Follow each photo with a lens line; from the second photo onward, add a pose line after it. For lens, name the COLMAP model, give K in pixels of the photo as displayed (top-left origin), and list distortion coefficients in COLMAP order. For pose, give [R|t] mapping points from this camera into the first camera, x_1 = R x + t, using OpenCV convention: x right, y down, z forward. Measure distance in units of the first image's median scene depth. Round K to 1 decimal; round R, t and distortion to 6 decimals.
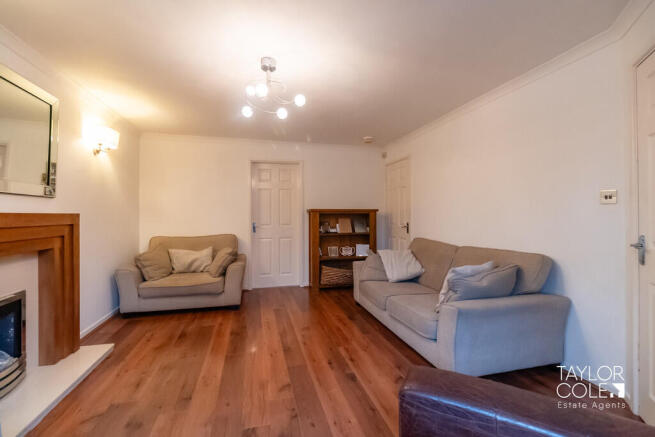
lens RADIAL K [[294.1, 0, 327.5], [0, 294.1, 218.5], [0, 0, 1]] dist [-0.000368, -0.000126]
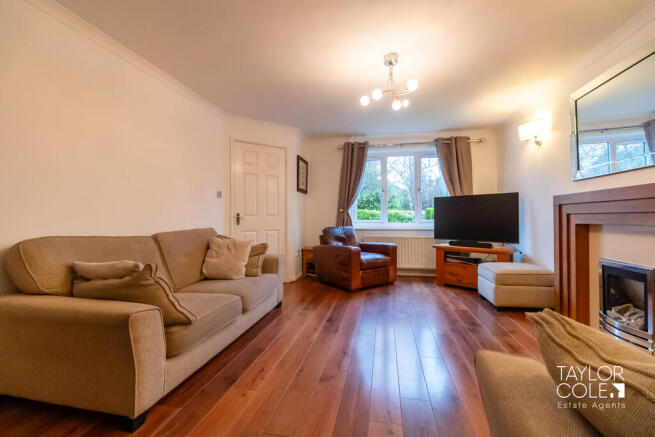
lens RADIAL K [[294.1, 0, 327.5], [0, 294.1, 218.5], [0, 0, 1]] dist [-0.000368, -0.000126]
pose [[-0.905622, 0.001476, 0.424083, -0.389620], [0.005008, 0.999961, 0.007213, 0.058829], [-0.424056, 0.008656, -0.905595, 1.823993]]
